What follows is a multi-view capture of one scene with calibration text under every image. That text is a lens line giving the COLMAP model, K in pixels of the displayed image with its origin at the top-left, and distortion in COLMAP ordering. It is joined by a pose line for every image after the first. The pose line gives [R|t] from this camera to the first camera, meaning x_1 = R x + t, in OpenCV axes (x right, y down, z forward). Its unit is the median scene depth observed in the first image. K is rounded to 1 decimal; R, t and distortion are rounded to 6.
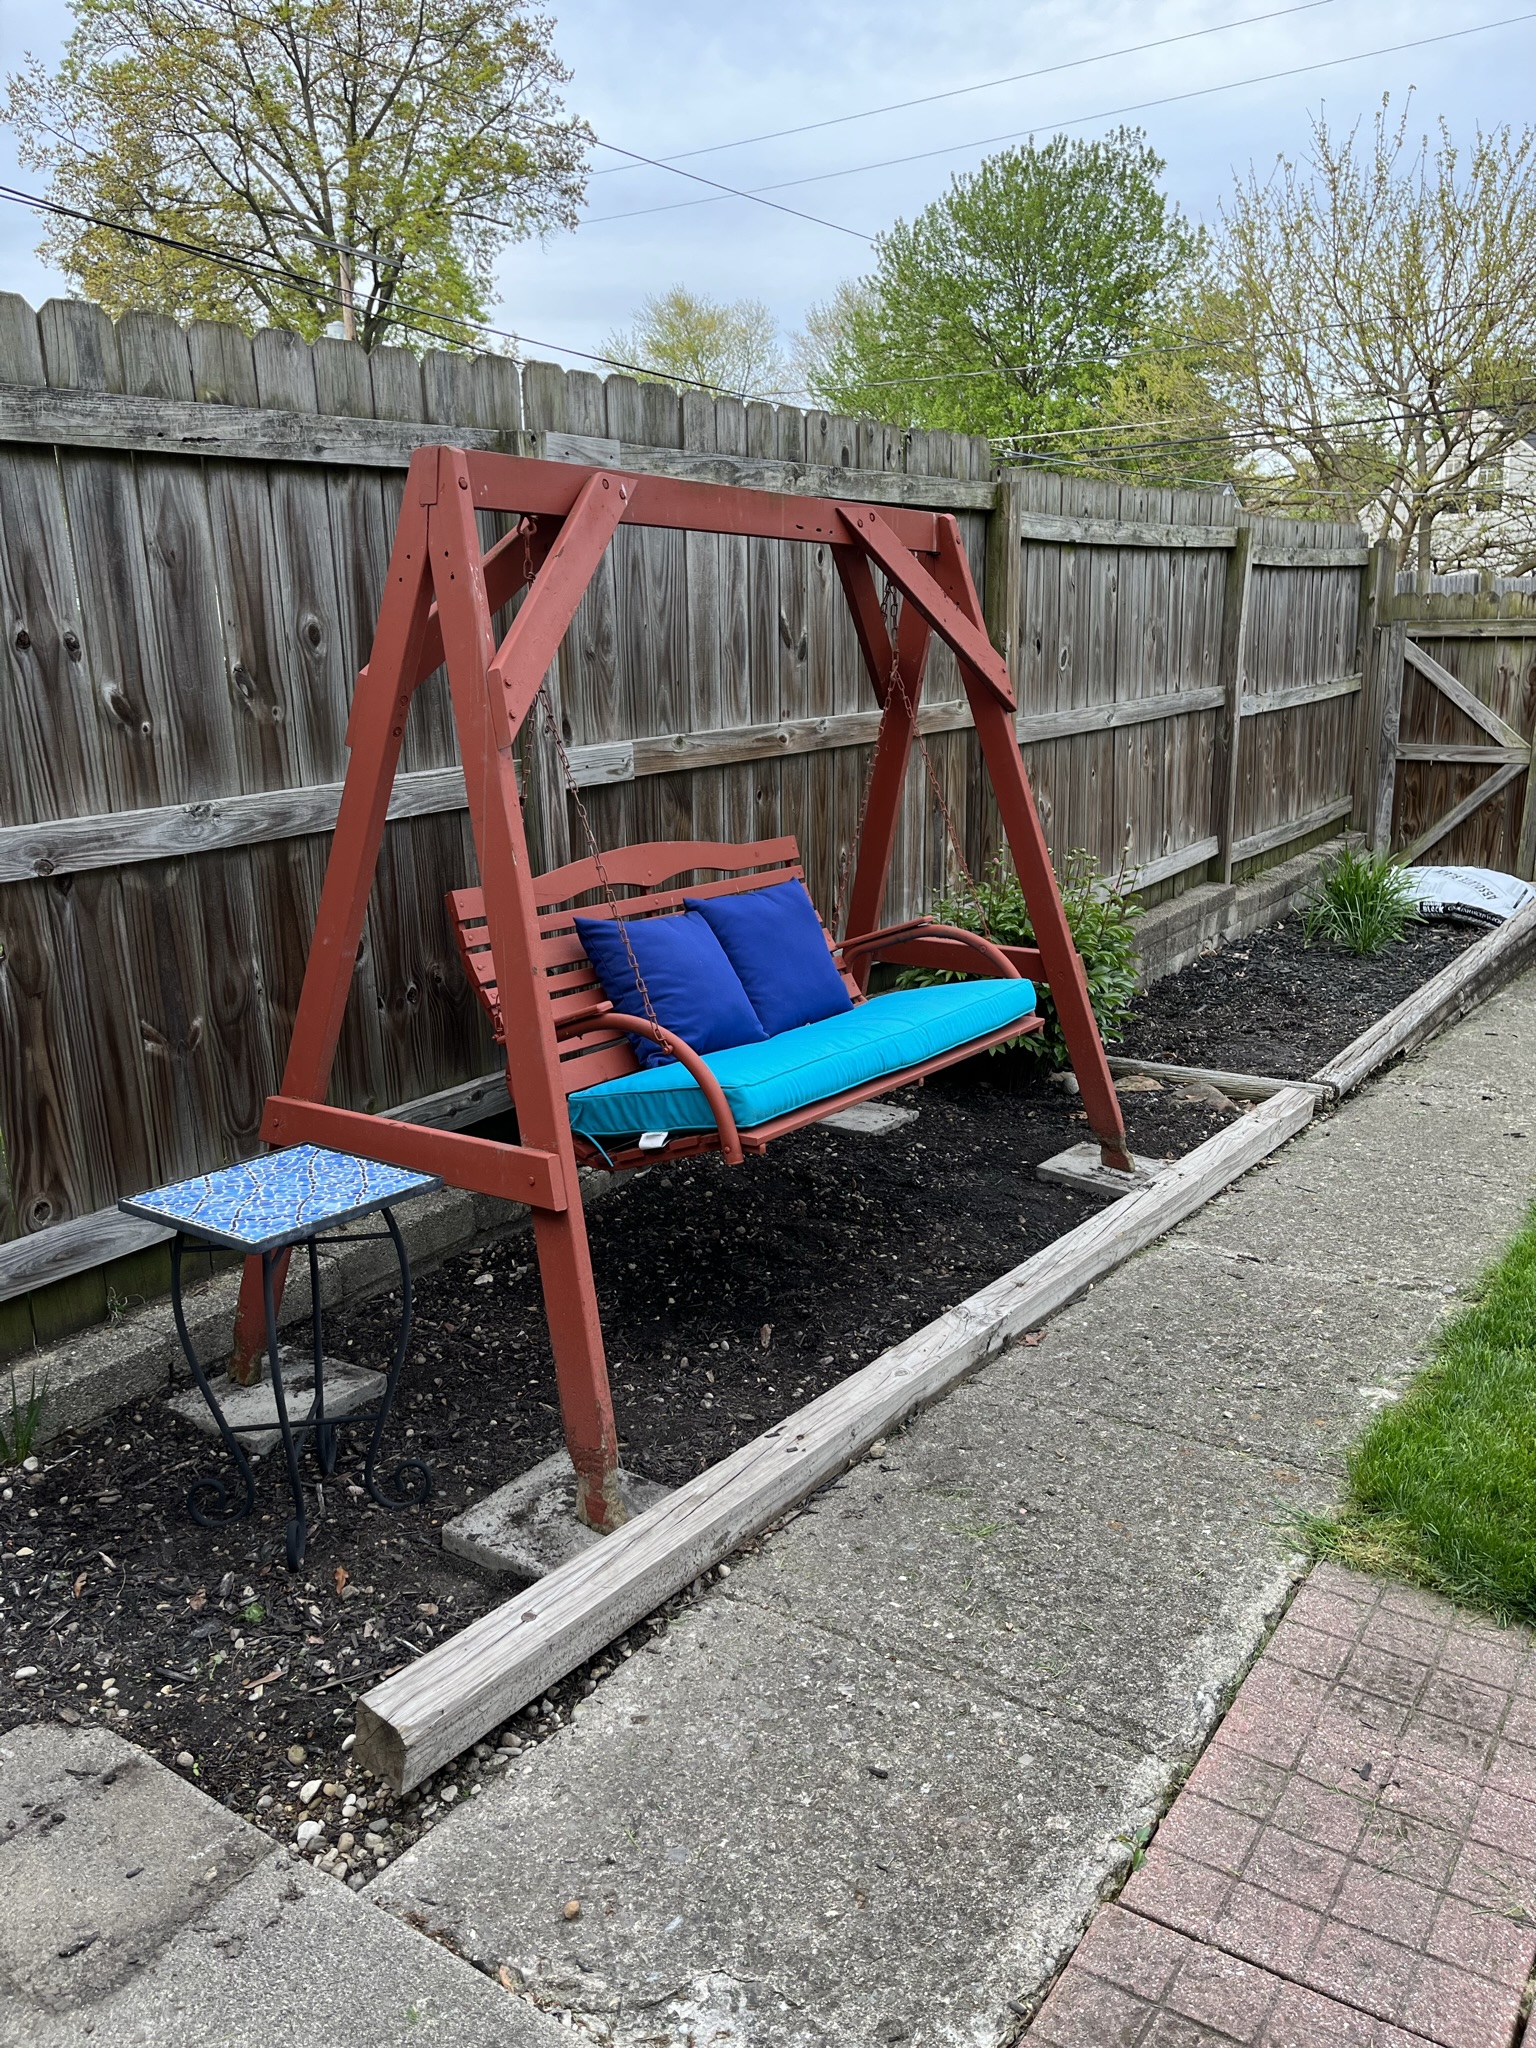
lens RADIAL K [[1538.4, 0, 777.6], [0, 1538.4, 1040.1], [0, 0, 1]] dist [0.060488, -0.086768]
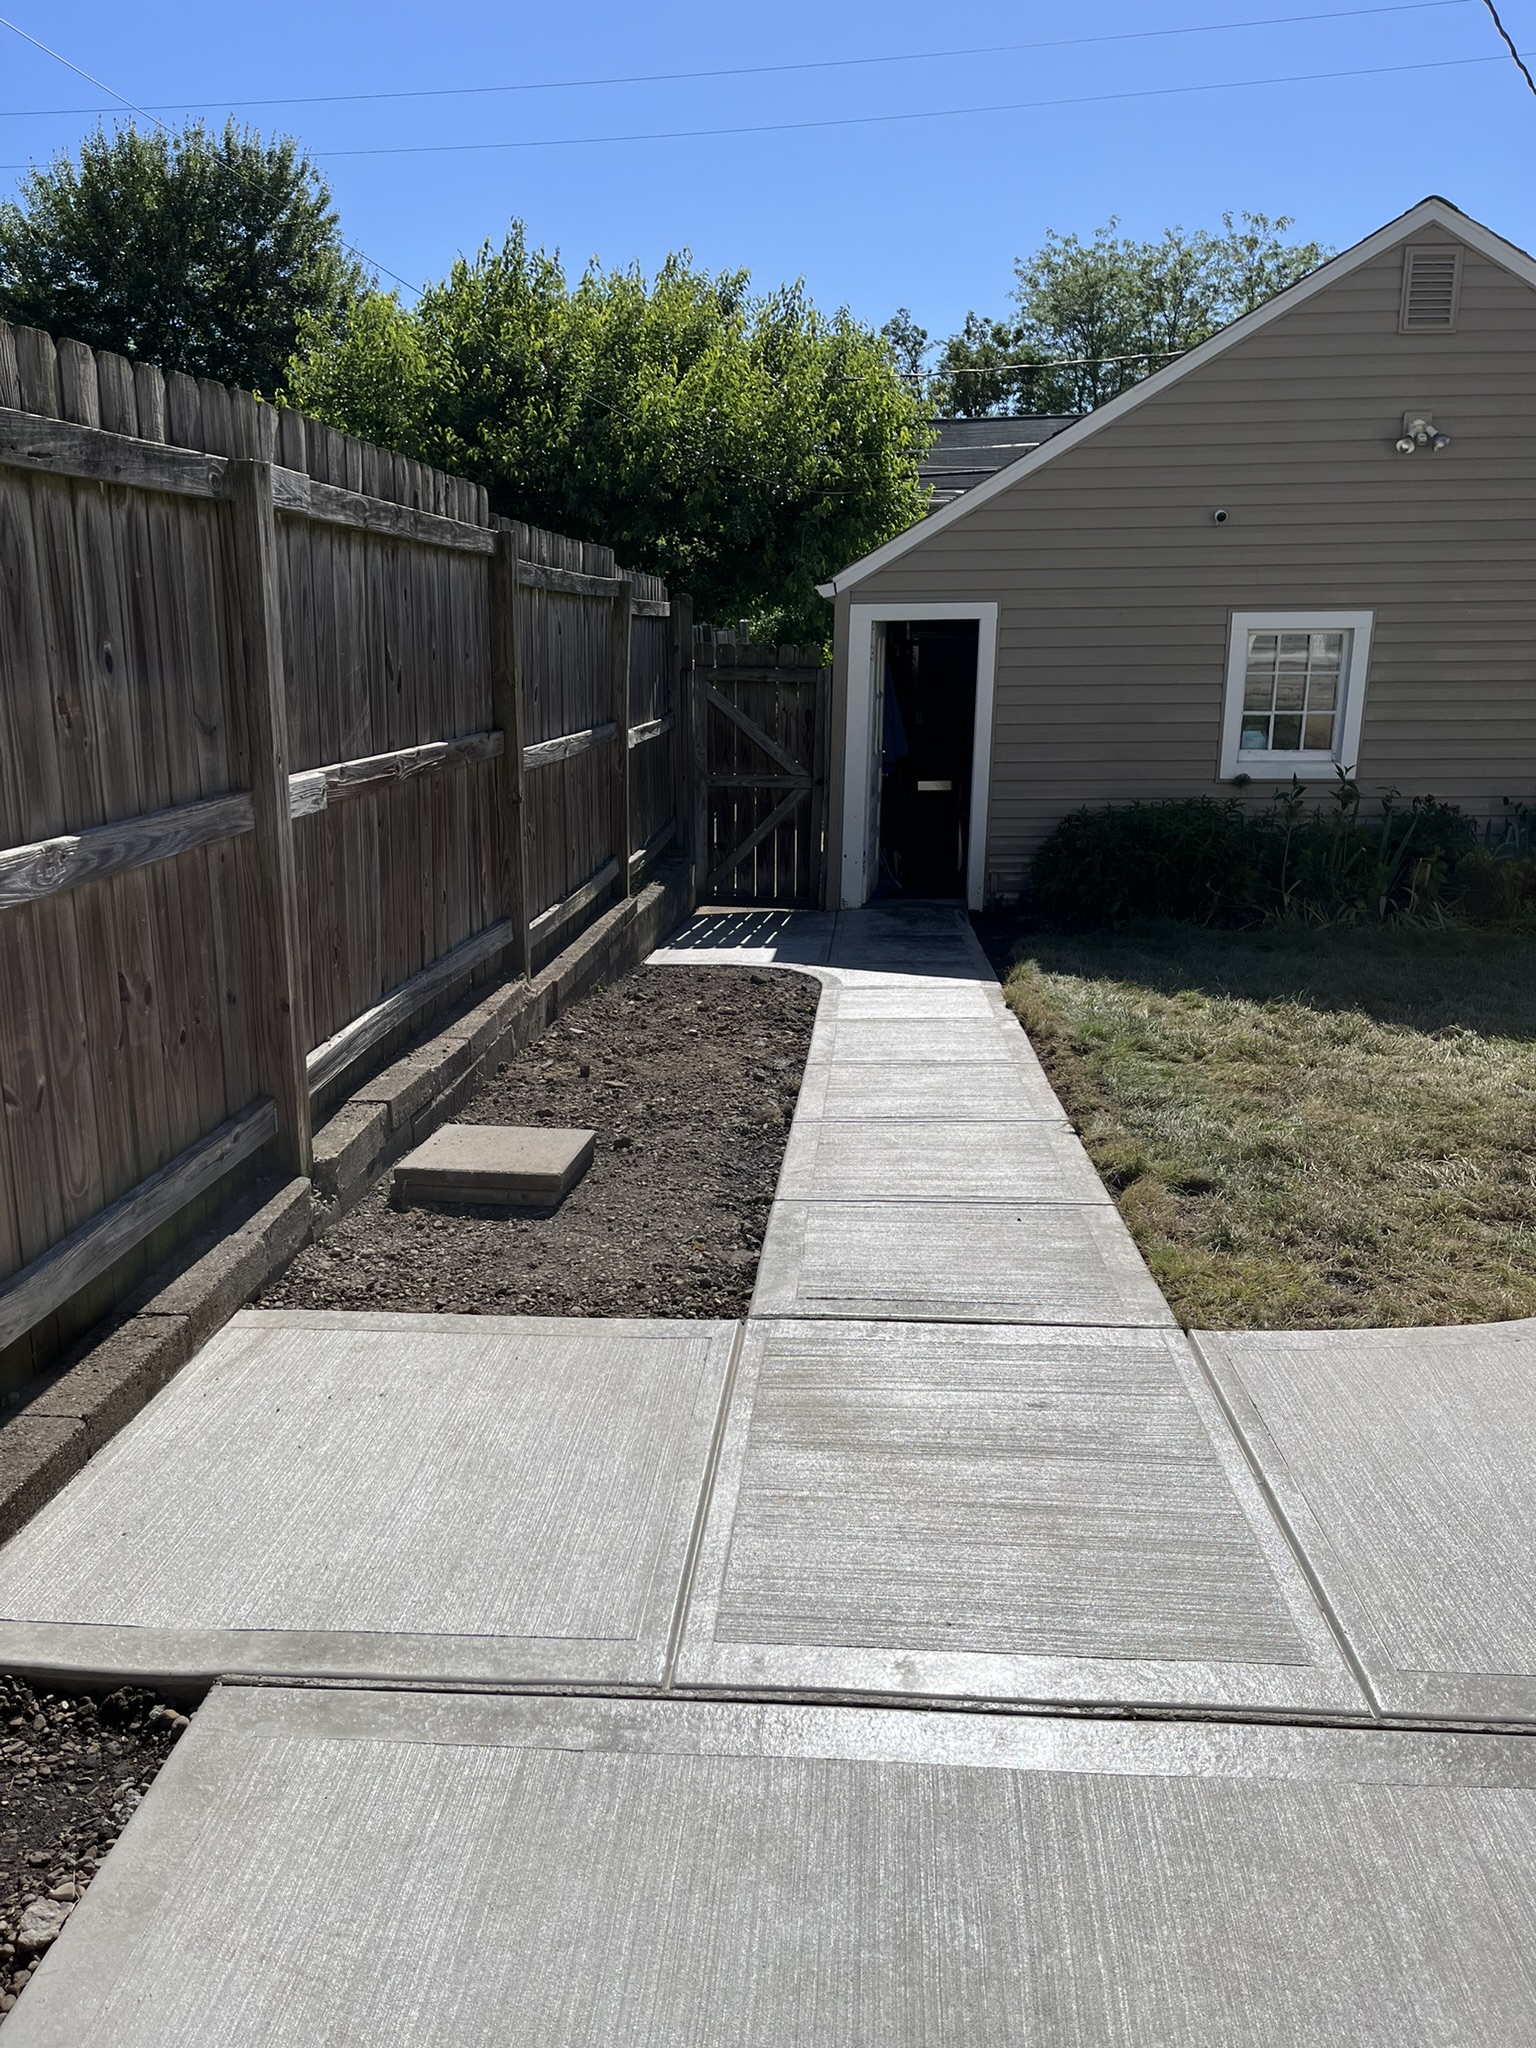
lens RADIAL K [[1538.4, 0, 765.1], [0, 1538.4, 1029.3], [0, 0, 1]] dist [0.060488, -0.086768]
pose [[0.859464, -0.092846, 0.502695, -0.232209], [0.106005, 0.994363, 0.002418, 0.000446], [-0.500085, 0.051210, 0.864461, -0.002867]]
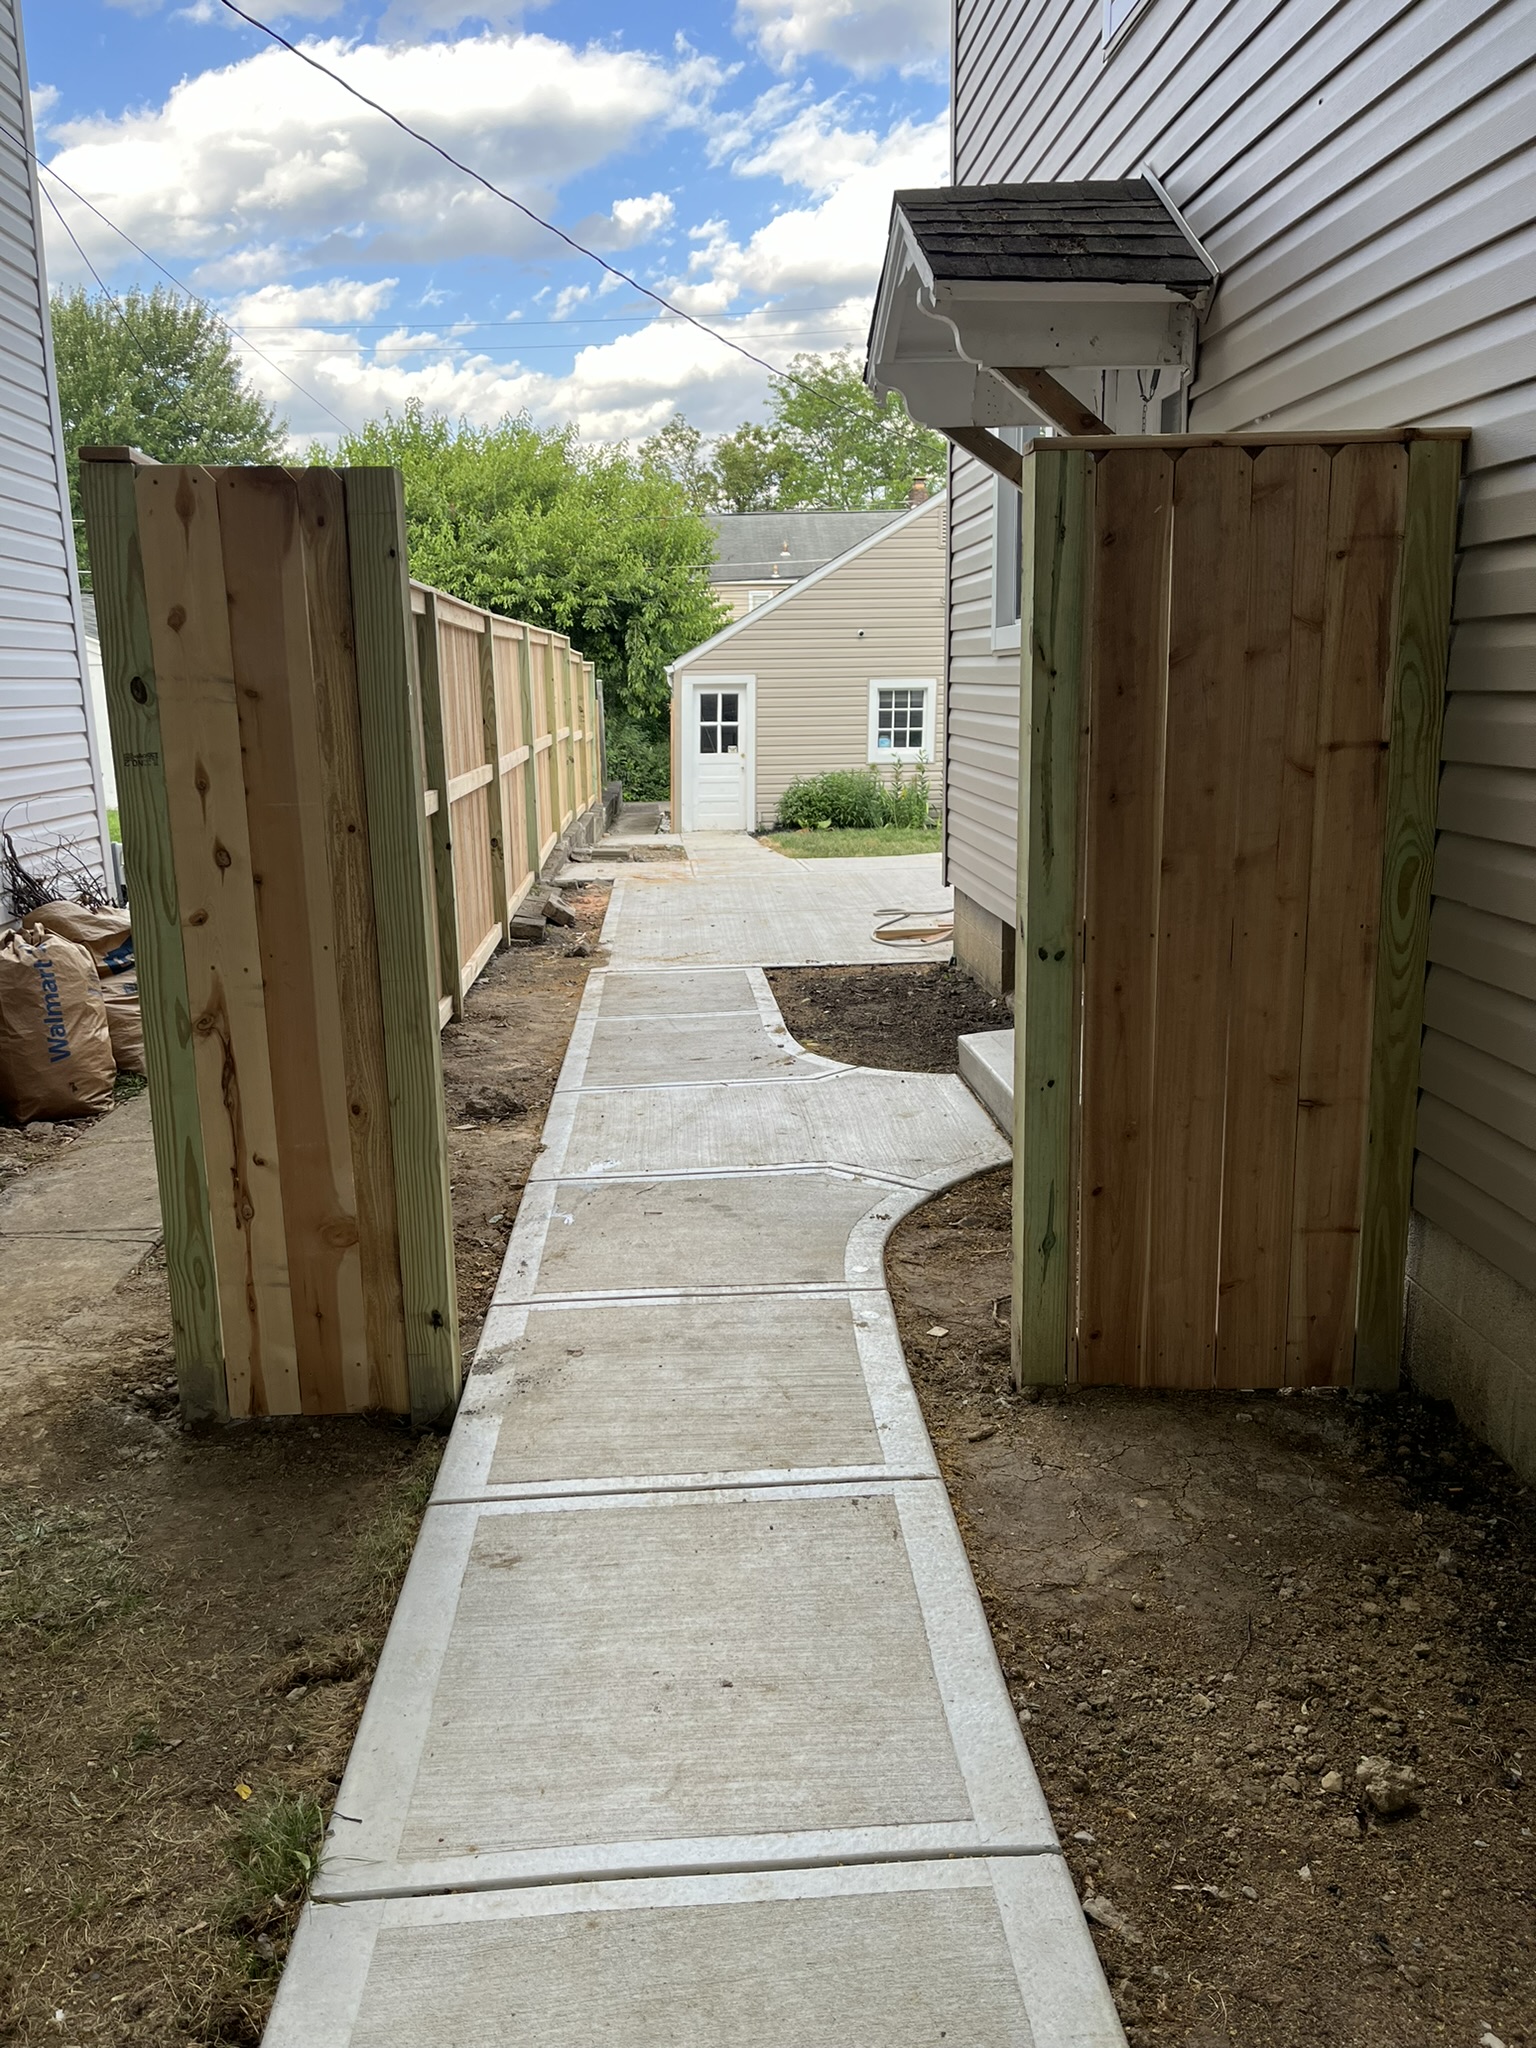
lens RADIAL K [[1538.4, 0, 749.5], [0, 1538.4, 1032.0], [0, 0, 1]] dist [0.060488, -0.086768]
pose [[0.787275, -0.108731, 0.606940, -1.216845], [0.142997, 0.989689, -0.008186, 0.349857], [-0.599792, 0.093235, 0.794706, -1.235593]]
